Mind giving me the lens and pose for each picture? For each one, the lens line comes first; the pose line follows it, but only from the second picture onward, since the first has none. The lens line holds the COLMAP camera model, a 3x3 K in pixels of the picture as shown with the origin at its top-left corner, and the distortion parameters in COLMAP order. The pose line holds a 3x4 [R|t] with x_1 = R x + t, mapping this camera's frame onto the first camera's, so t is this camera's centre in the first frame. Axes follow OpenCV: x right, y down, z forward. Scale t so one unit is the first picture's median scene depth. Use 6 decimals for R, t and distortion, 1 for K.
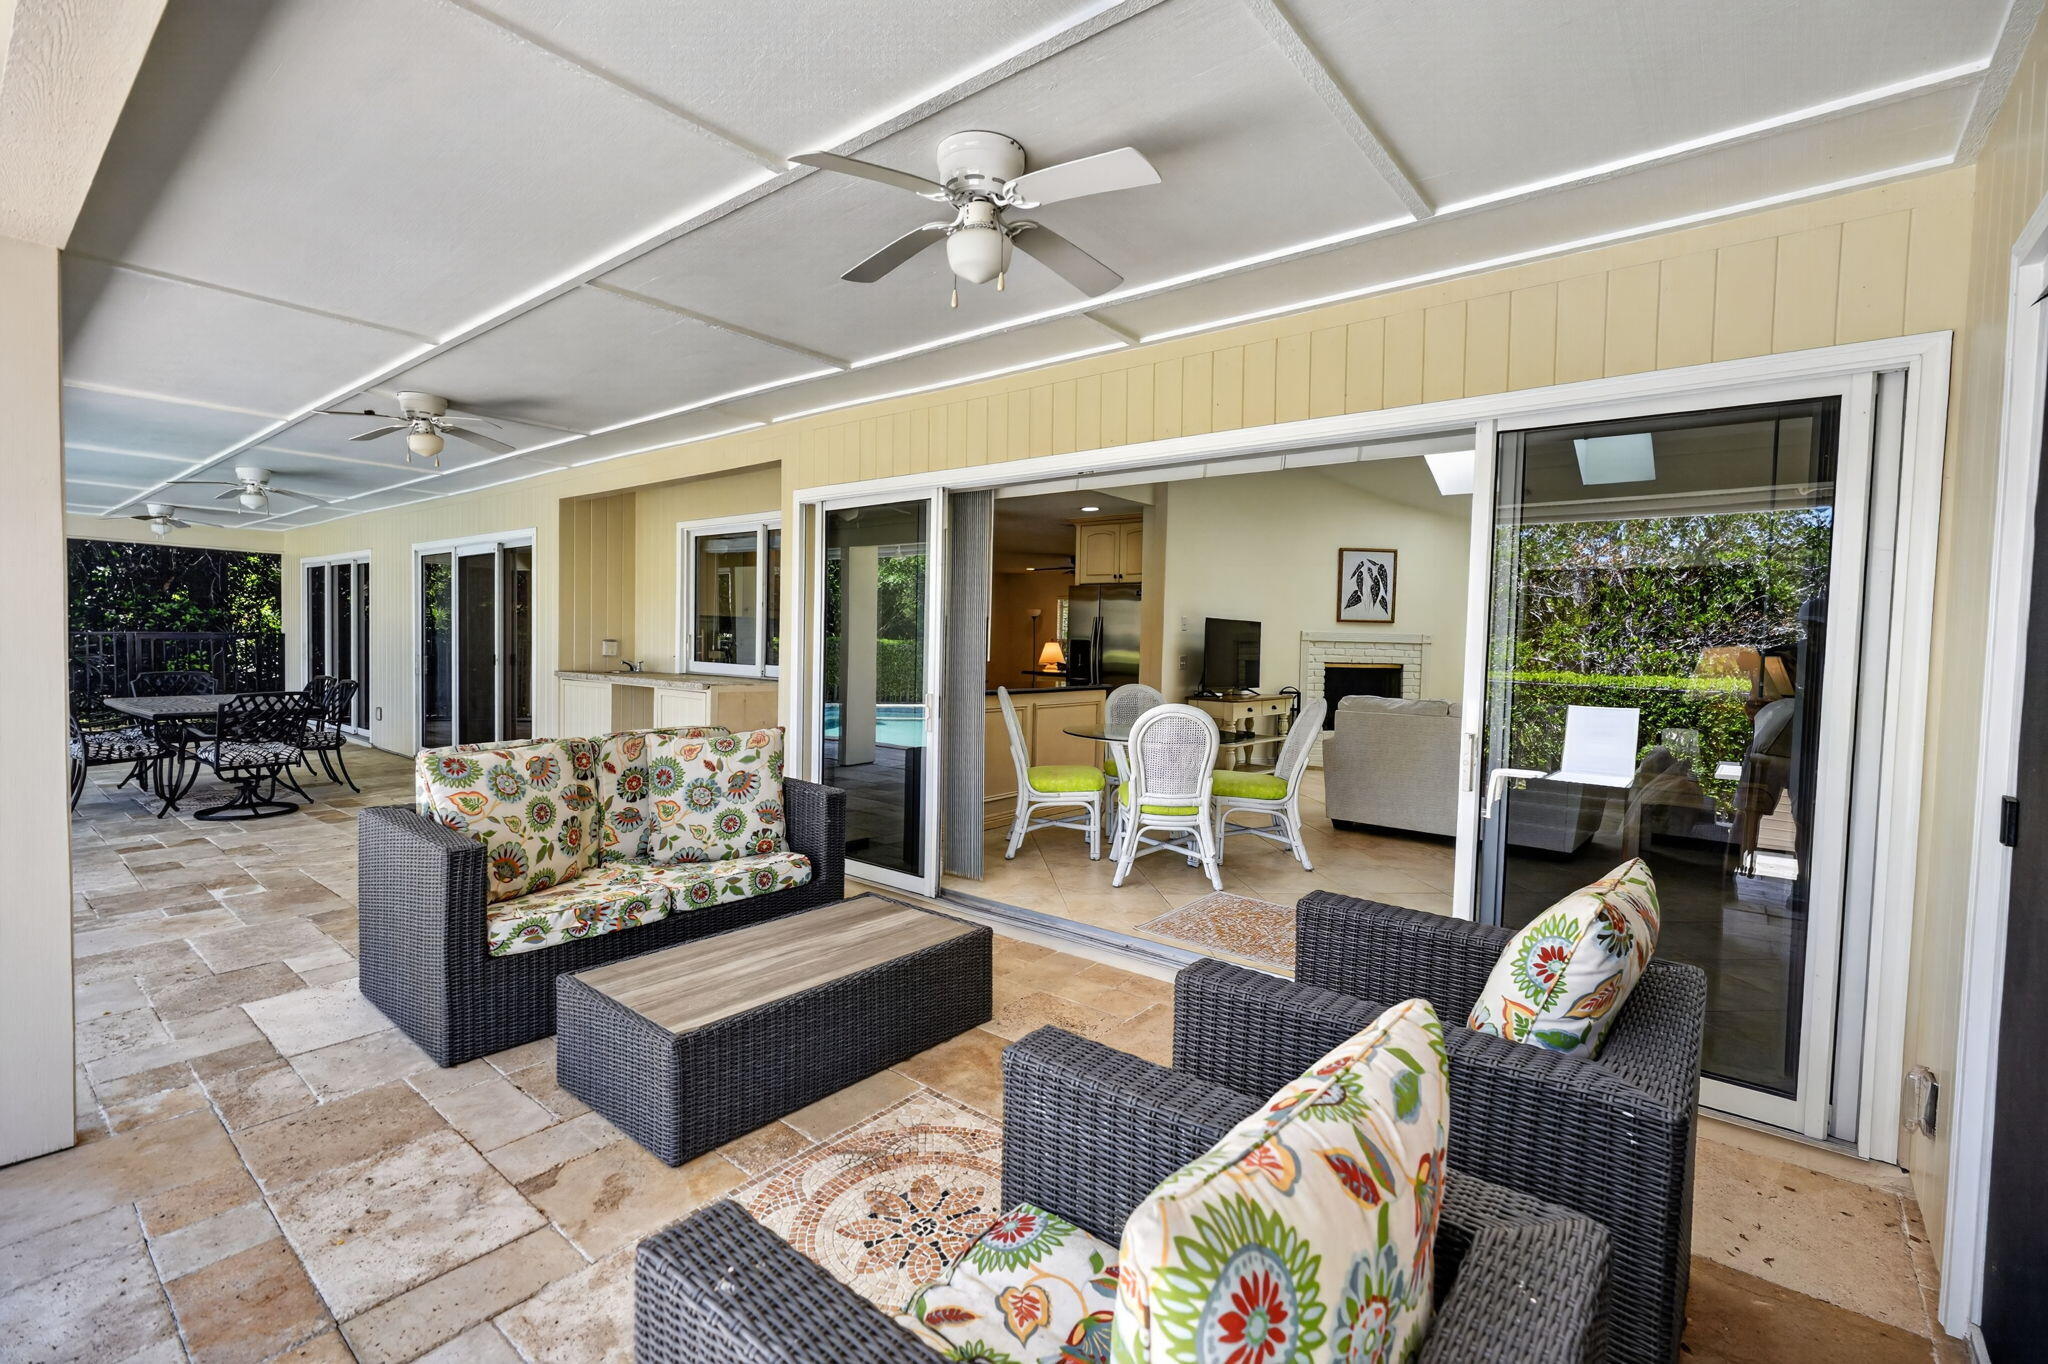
lens RADIAL K [[930.6, 0, 1031.8], [0, 930.6, 675.7], [0, 0, 1]] dist [-0.001905, -0.000021]
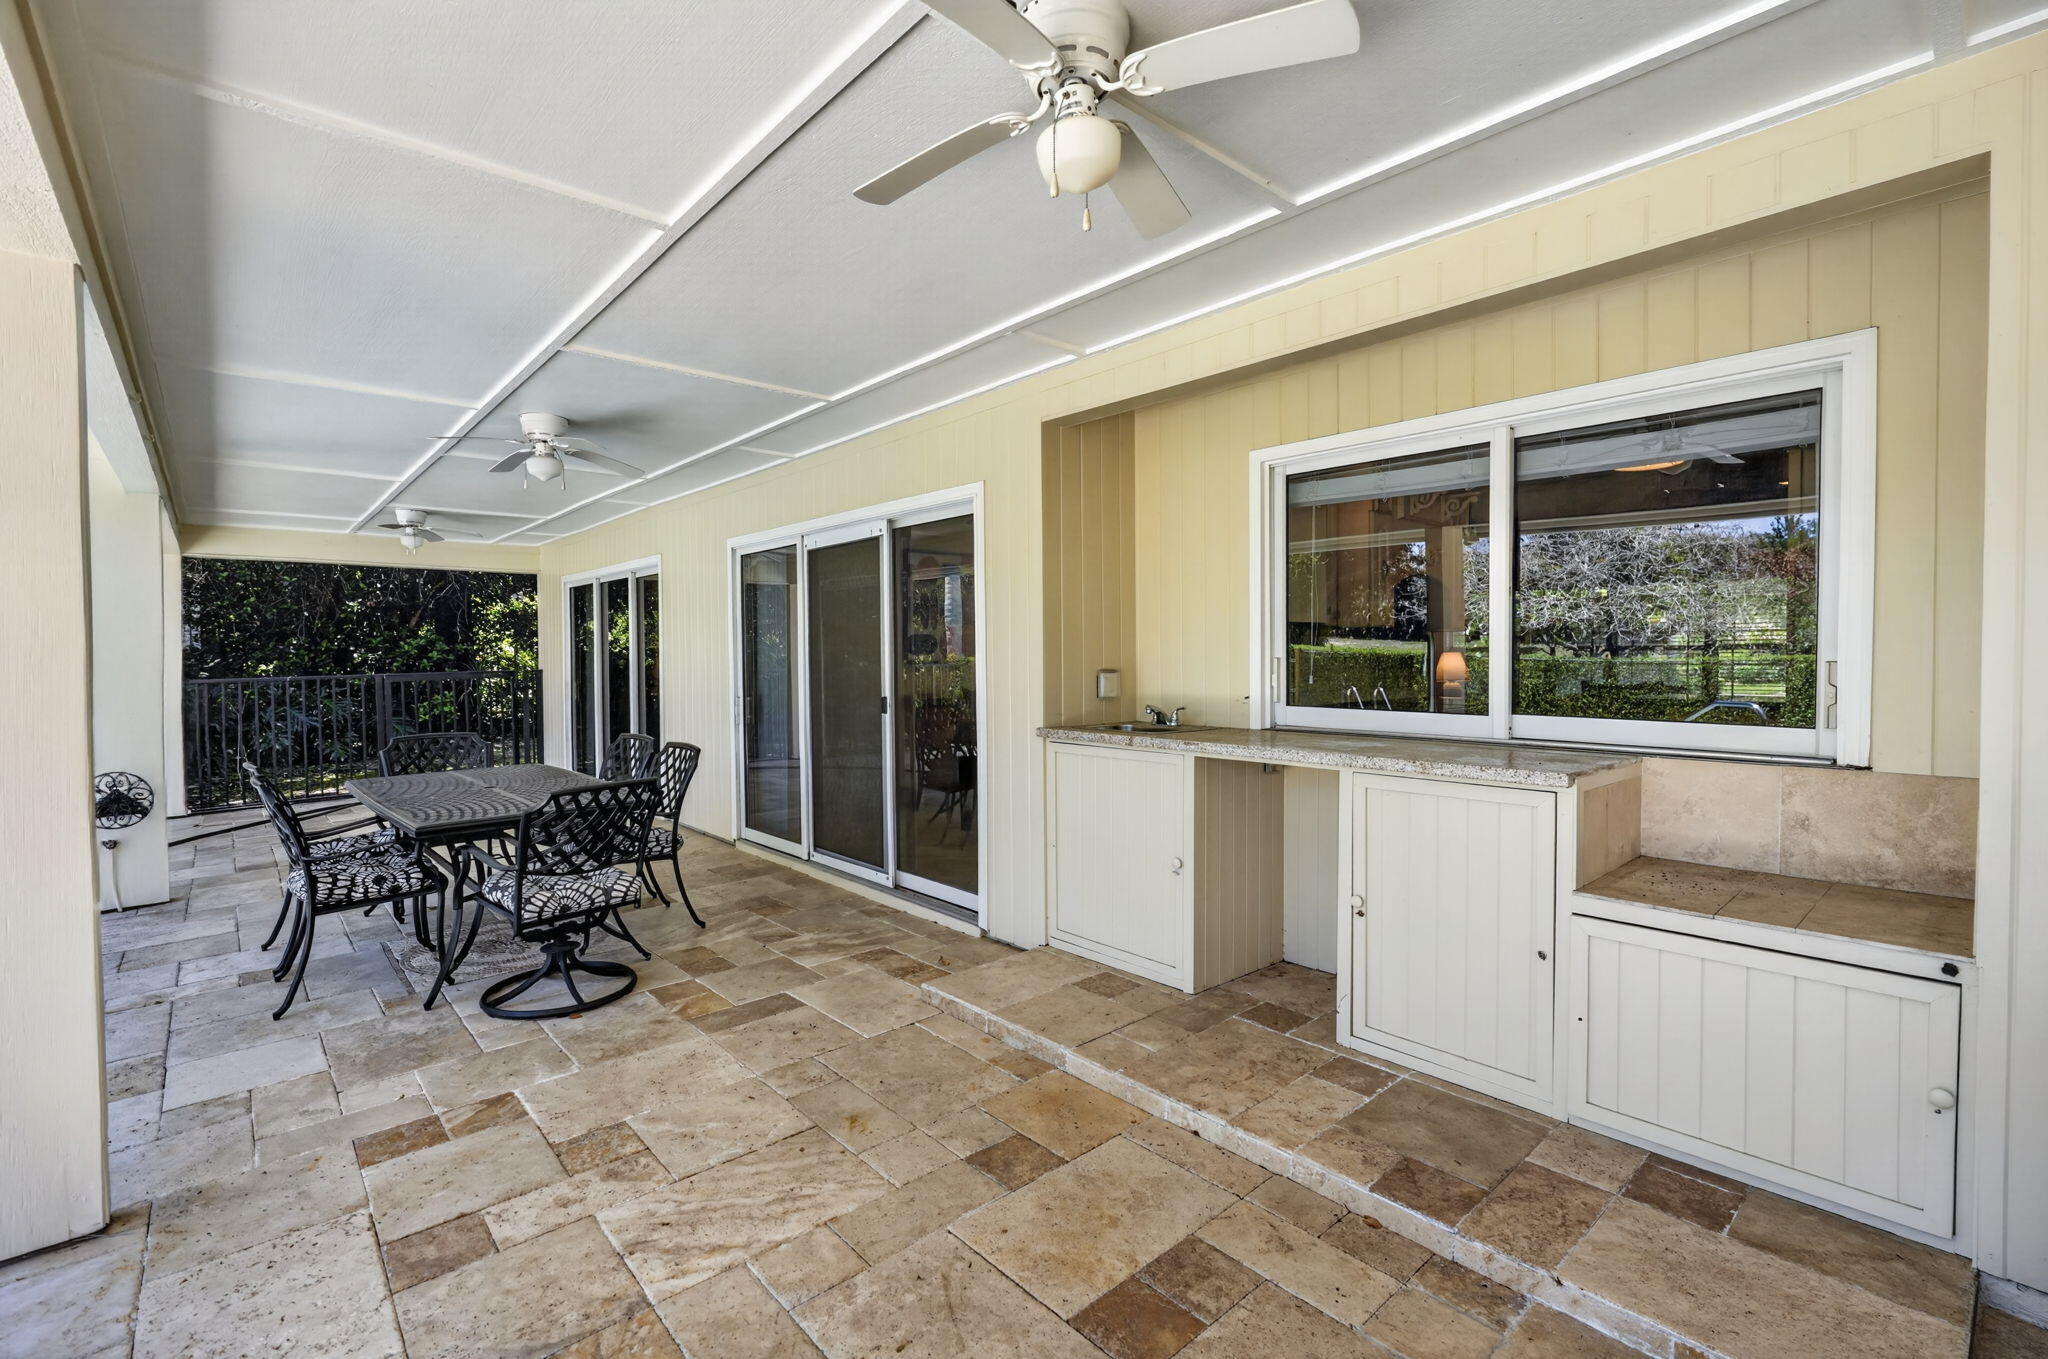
lens RADIAL K [[930.6, 0, 1011.2], [0, 930.6, 678.9], [0, 0, 1]] dist [-0.001905, -0.000021]
pose [[0.984737, -0.023989, -0.172388, -0.484910], [0.021474, 0.999634, -0.016443, -0.029313], [0.172720, 0.012490, 0.984892, 0.500302]]
